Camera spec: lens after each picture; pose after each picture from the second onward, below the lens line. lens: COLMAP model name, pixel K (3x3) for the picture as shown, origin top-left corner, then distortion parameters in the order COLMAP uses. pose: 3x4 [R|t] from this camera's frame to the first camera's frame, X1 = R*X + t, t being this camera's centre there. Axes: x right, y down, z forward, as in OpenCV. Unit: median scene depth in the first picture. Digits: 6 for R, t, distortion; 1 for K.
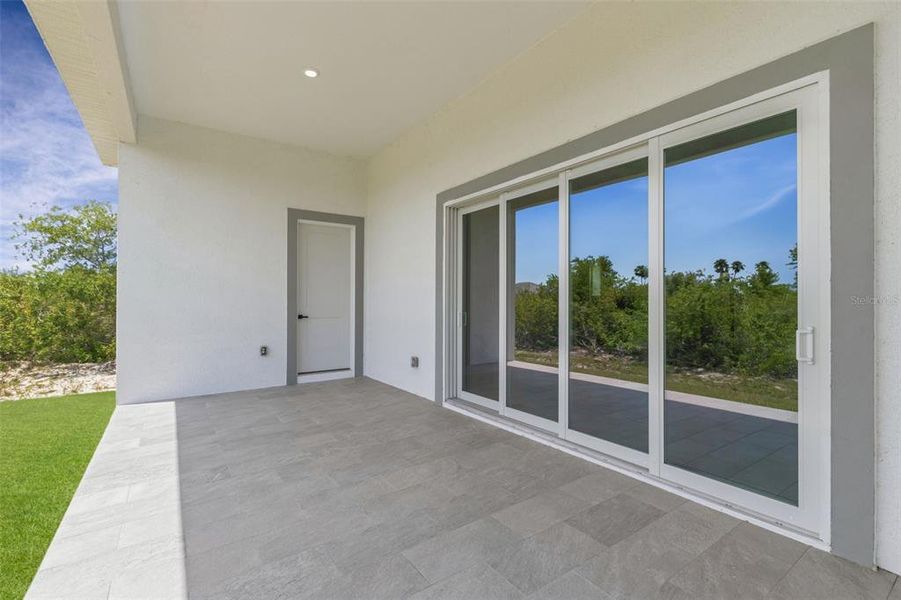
lens RADIAL K [[403.4, 0, 444.0], [0, 403.4, 299.0], [0, 0, 1]] dist [-0.002425, 0.000021]
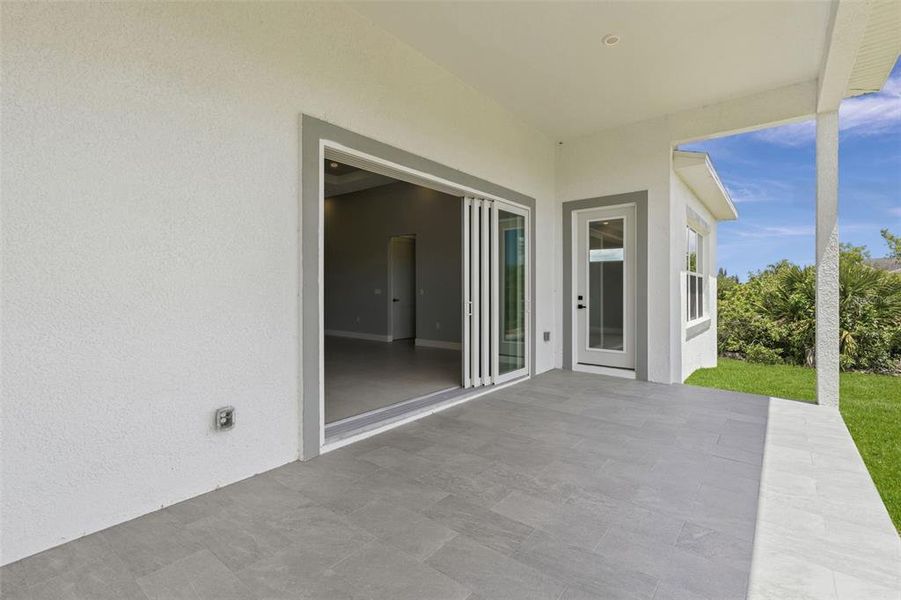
lens RADIAL K [[415.7, 0, 443.6], [0, 415.7, 290.5], [0, 0, 1]] dist [-0.001383, 0.000119]
pose [[-0.285670, -0.005231, 0.958314, -0.981682], [-0.005032, 0.999980, 0.003958, 0.002042], [-0.958315, -0.003692, -0.285690, 1.420693]]
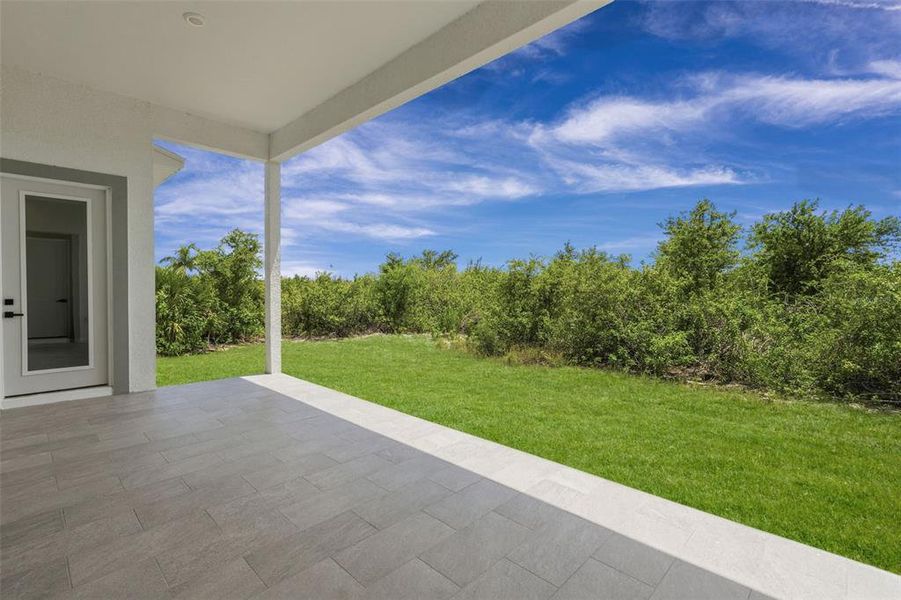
lens RADIAL K [[403.4, 0, 446.7], [0, 403.4, 298.1], [0, 0, 1]] dist [-0.002425, 0.000021]
pose [[-0.978646, -0.001987, -0.205543, -0.423490], [-0.005387, 0.999858, 0.015984, 0.000601], [0.205482, 0.016750, -0.978518, 1.799790]]
